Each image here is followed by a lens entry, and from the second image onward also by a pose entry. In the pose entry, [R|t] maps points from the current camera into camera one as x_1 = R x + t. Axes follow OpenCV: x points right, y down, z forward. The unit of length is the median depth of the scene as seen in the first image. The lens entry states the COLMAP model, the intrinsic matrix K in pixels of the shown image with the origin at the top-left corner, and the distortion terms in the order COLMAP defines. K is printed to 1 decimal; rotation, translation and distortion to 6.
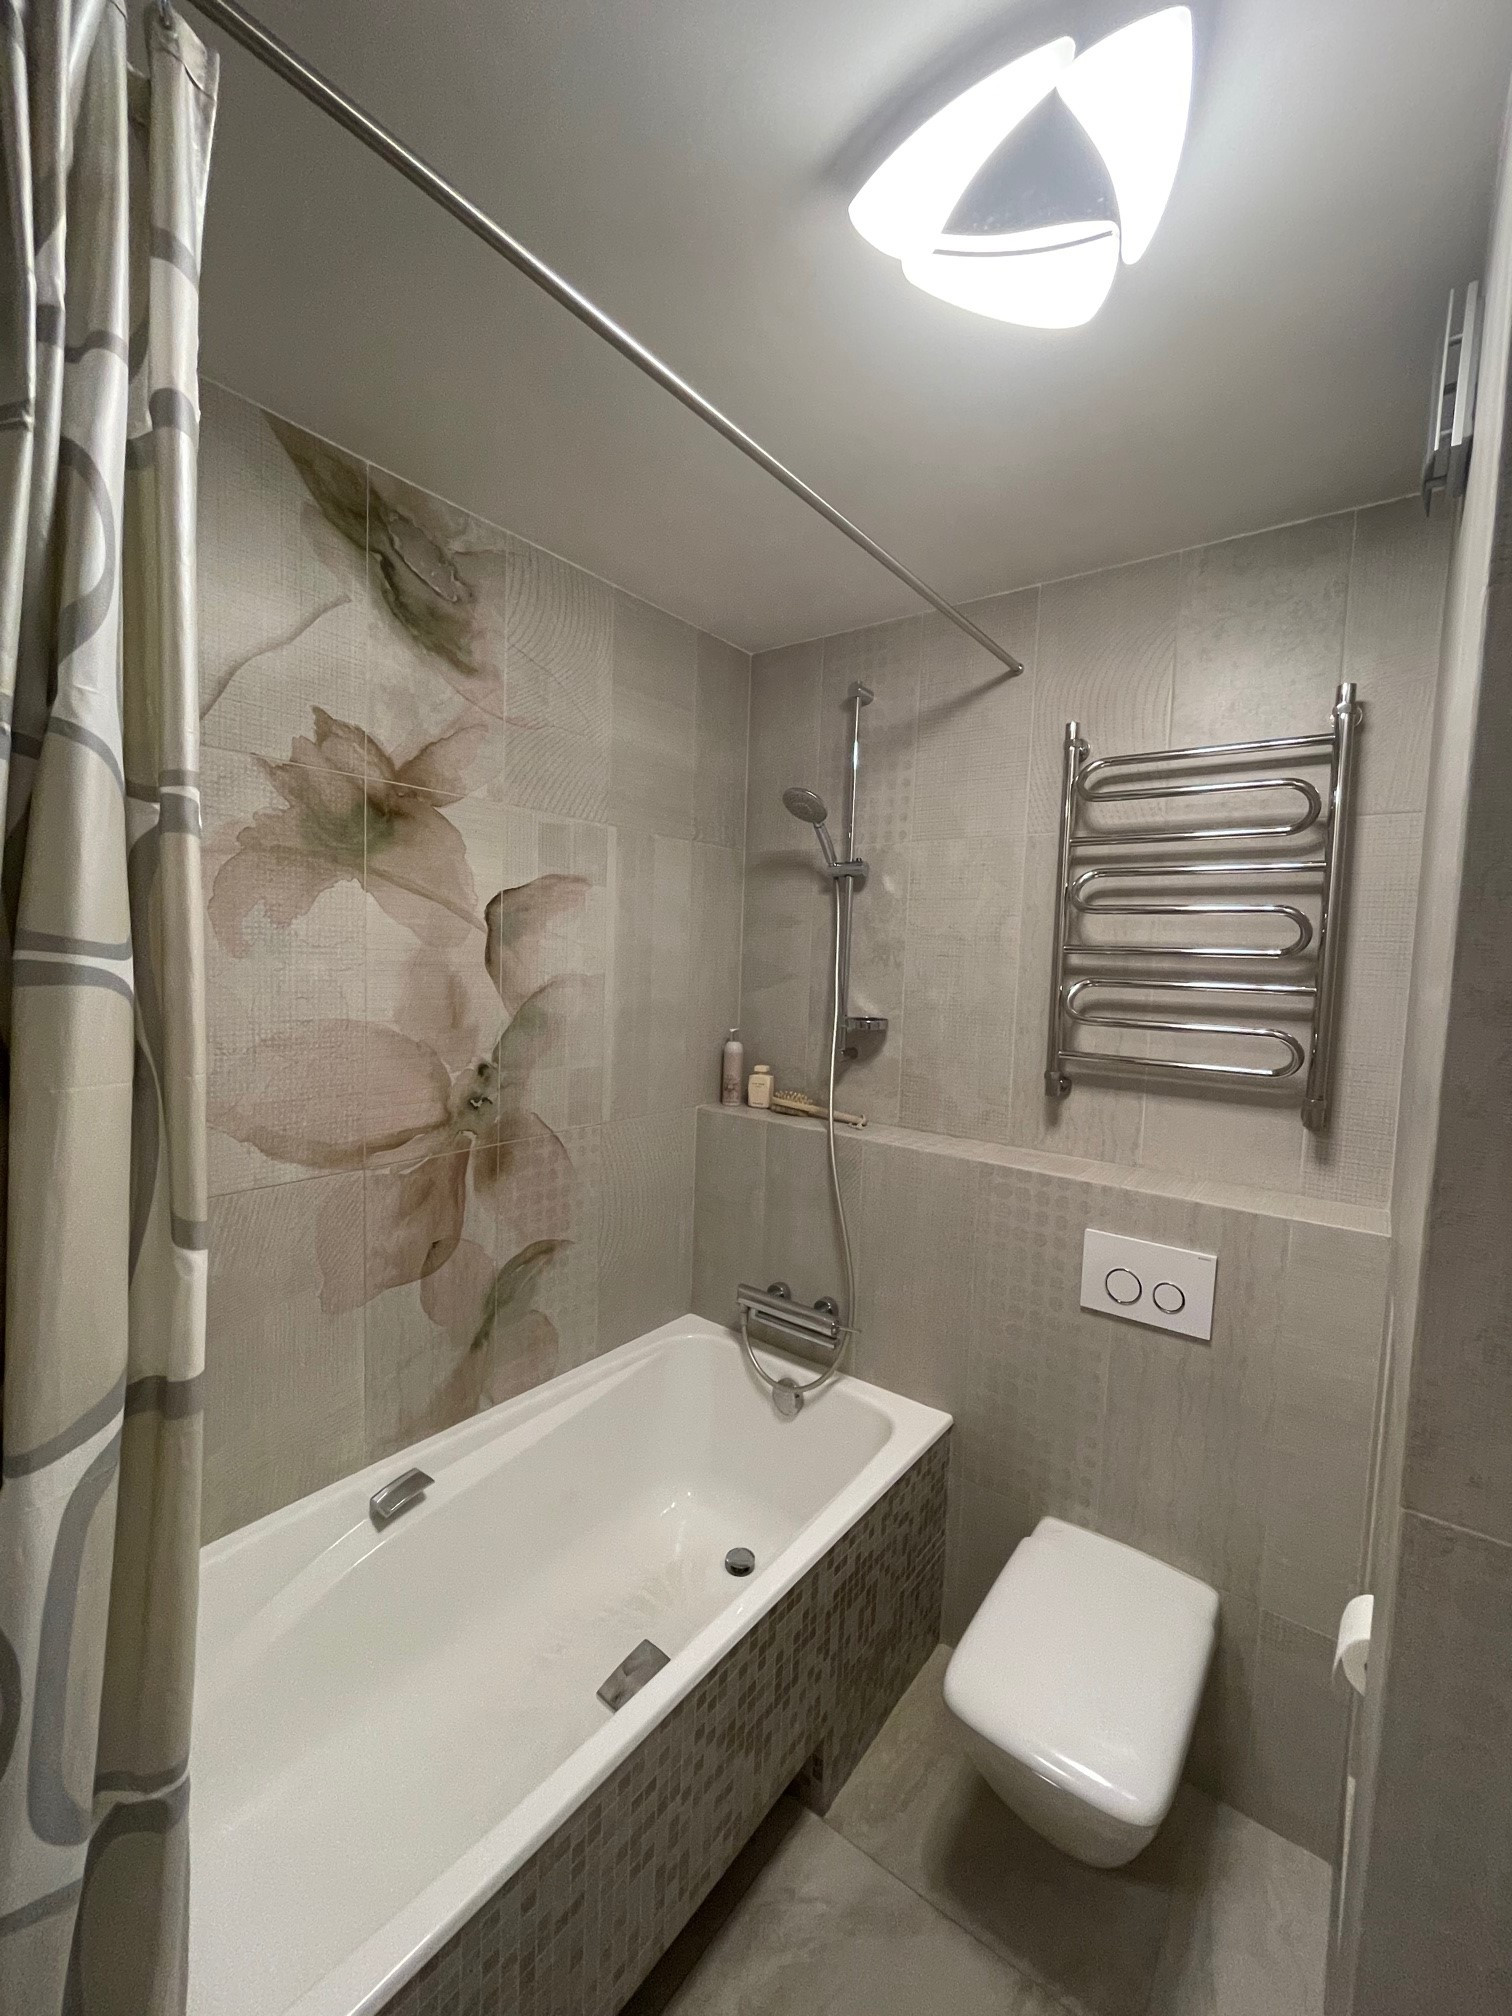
lens RADIAL K [[813.2, 0, 766.9], [0, 813.2, 1006.1], [0, 0, 1]] dist [-0.008265, 0.002242]
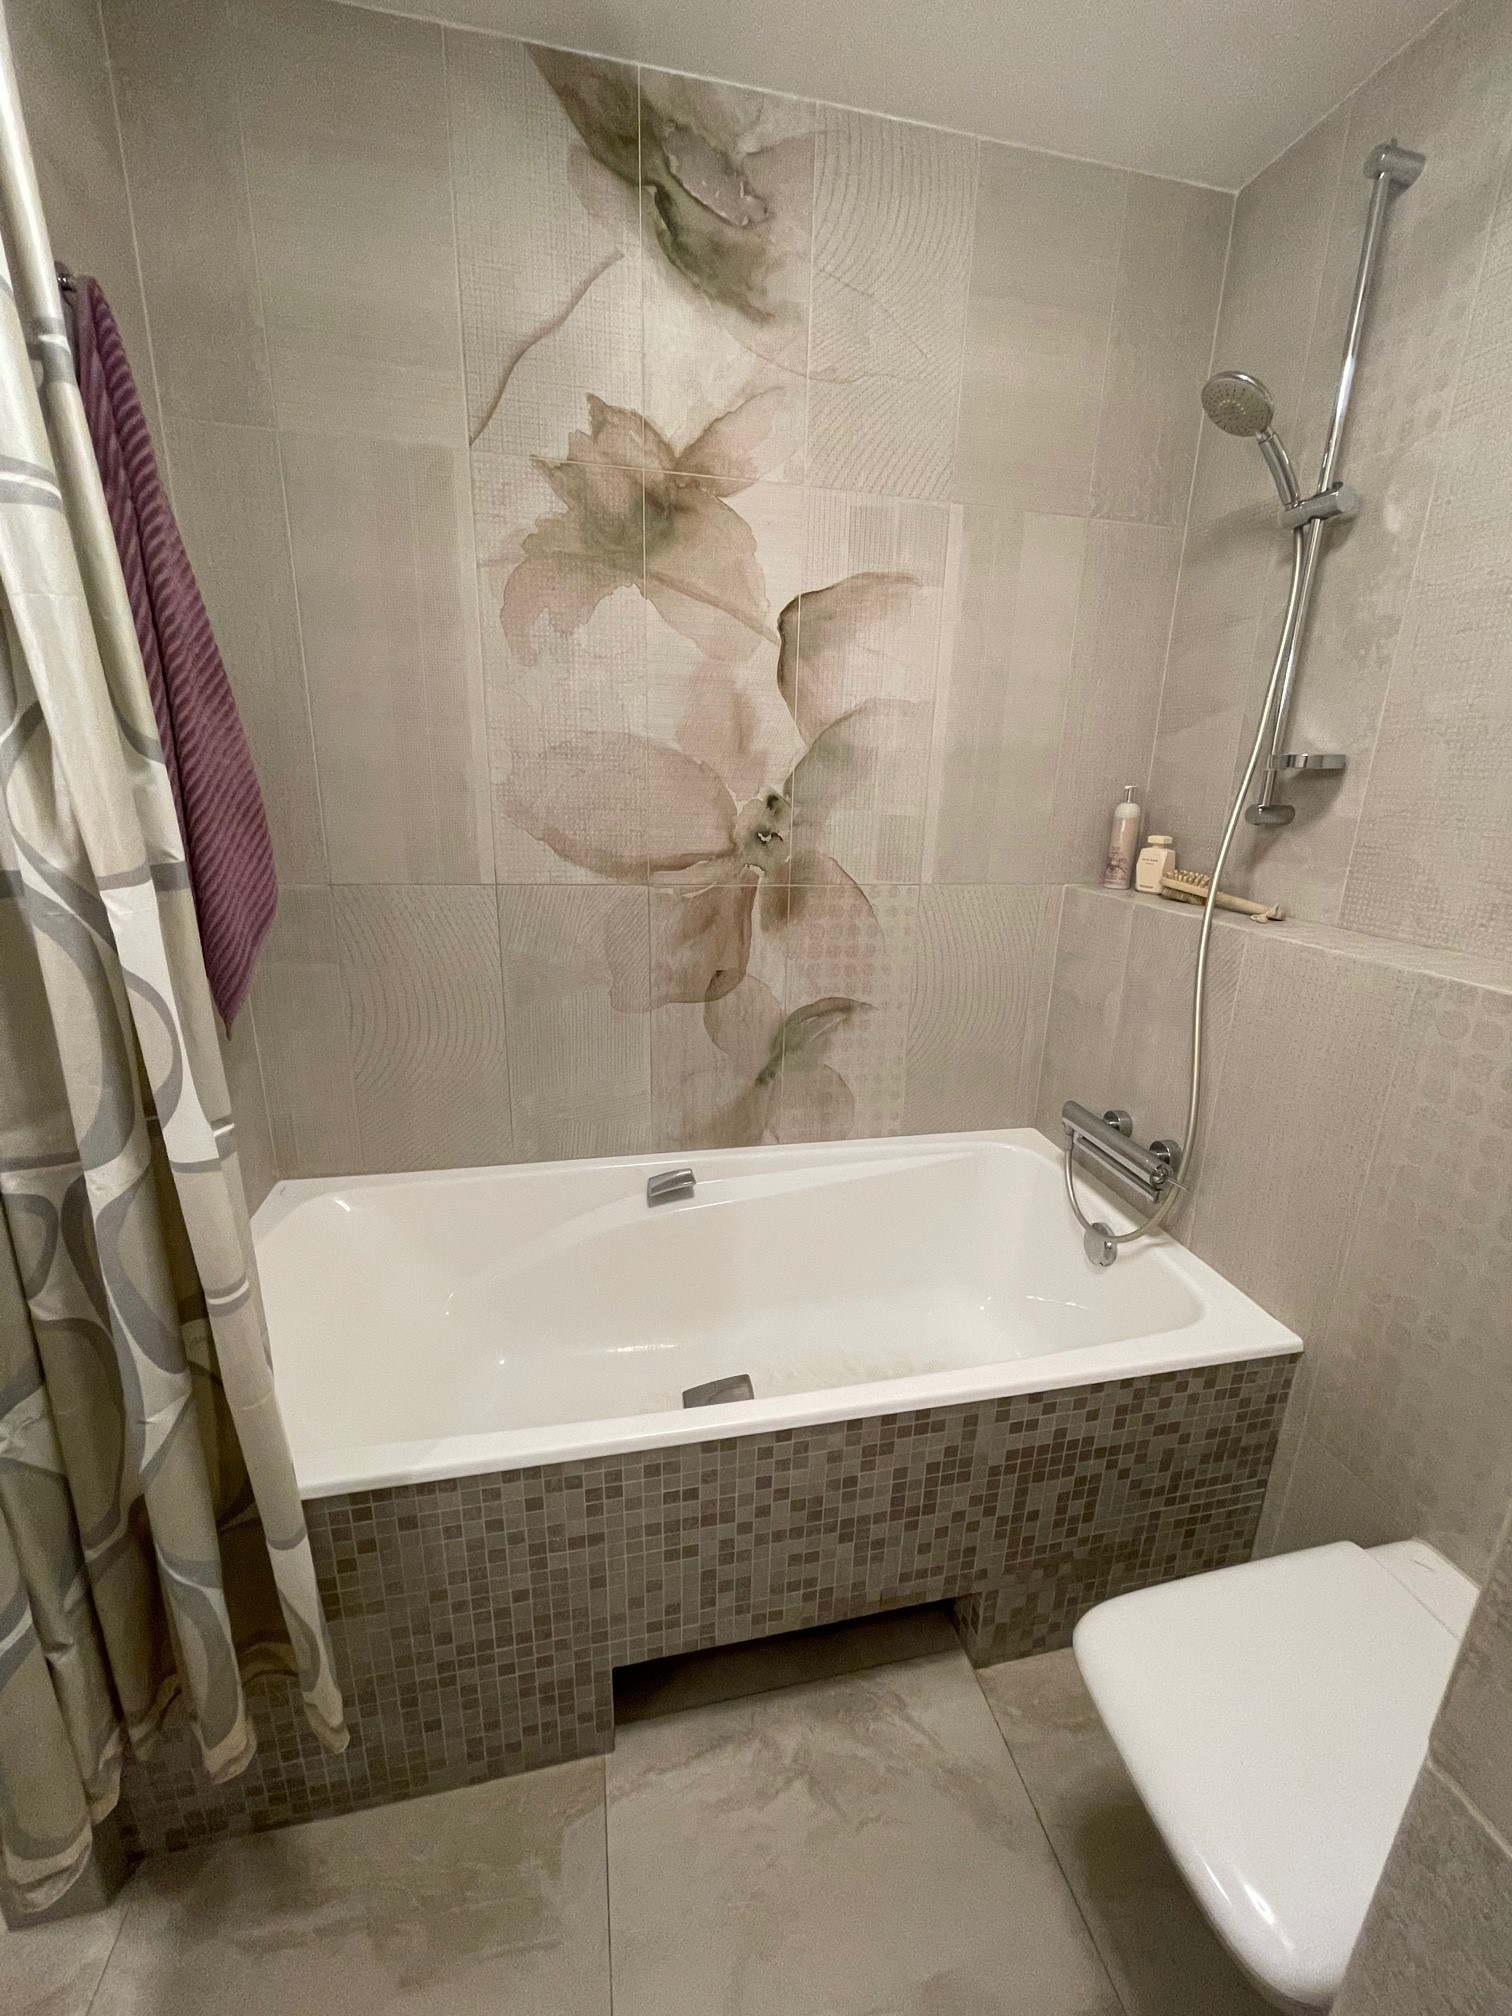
lens RADIAL K [[813.2, 0, 758.4], [0, 813.2, 1003.7], [0, 0, 1]] dist [-0.008265, 0.002242]
pose [[0.763122, 0.166304, -0.624490, 0.276018], [-0.042988, 0.977245, 0.207712, 0.115394], [0.644823, -0.131664, 0.752906, 0.251688]]
